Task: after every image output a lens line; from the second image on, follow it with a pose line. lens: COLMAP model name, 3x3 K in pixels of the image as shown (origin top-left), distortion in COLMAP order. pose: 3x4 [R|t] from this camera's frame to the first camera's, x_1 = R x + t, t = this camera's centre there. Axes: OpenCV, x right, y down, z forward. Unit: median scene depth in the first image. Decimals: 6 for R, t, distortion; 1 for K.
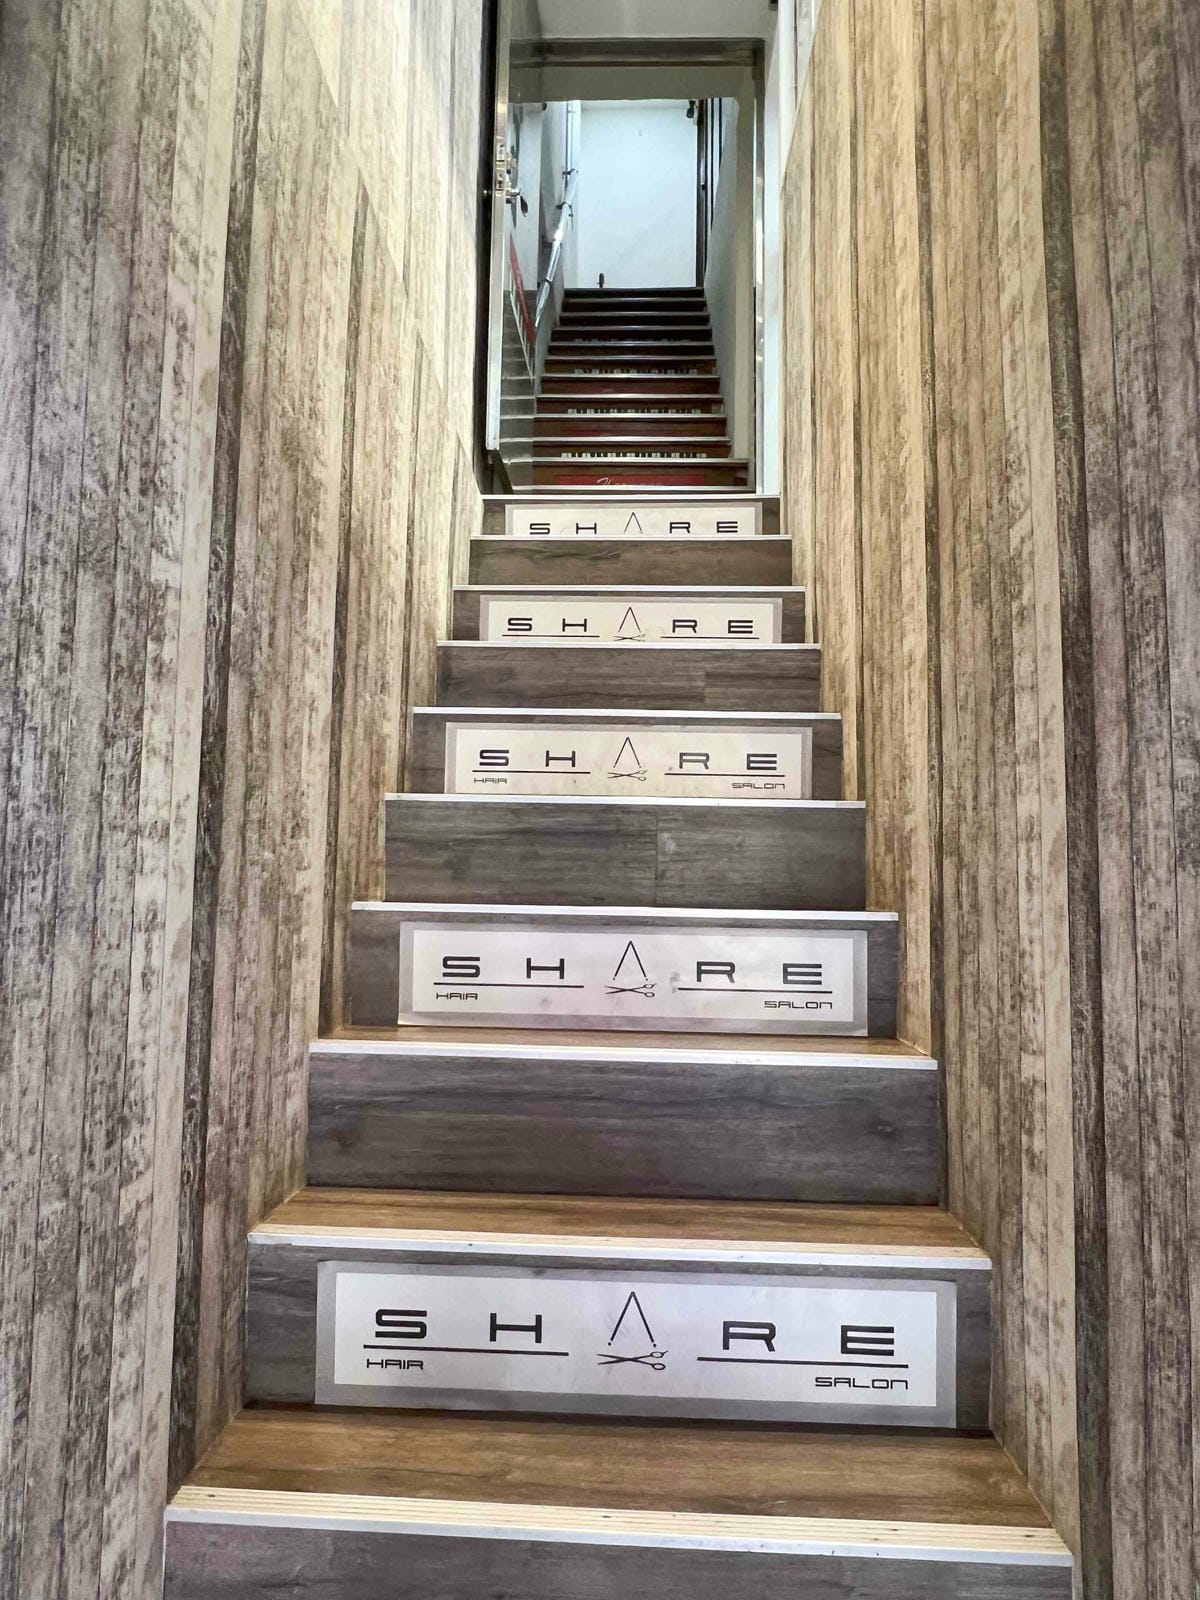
lens RADIAL K [[1109.0, 0, 588.8], [0, 1109.0, 799.2], [0, 0, 1]] dist [-0.000046, -0.010124]
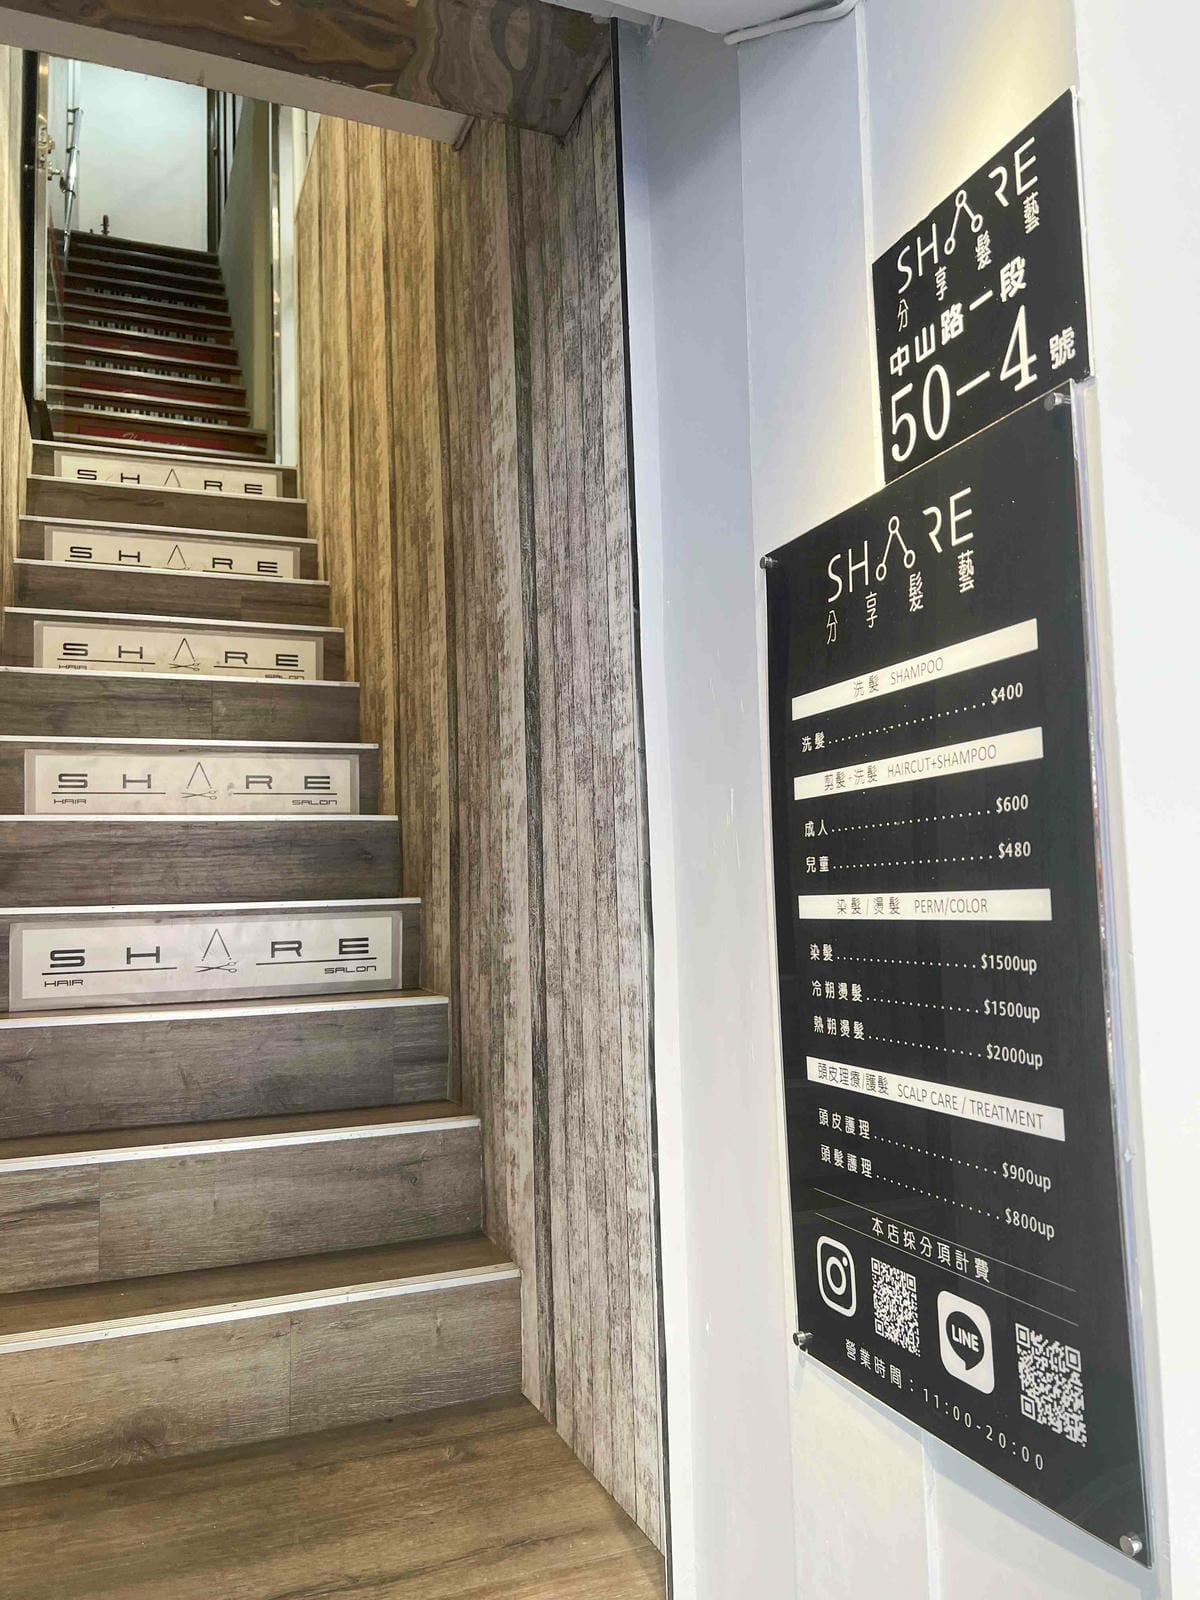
lens RADIAL K [[1207.6, 0, 600.0], [0, 1207.6, 811.1], [0, 0, 1]] dist [0.034770, -0.044352]
pose [[0.914986, -0.011067, 0.403334, -0.093318], [0.007809, 0.999922, 0.009721, 0.135484], [-0.403410, -0.005745, 0.915001, -0.516744]]
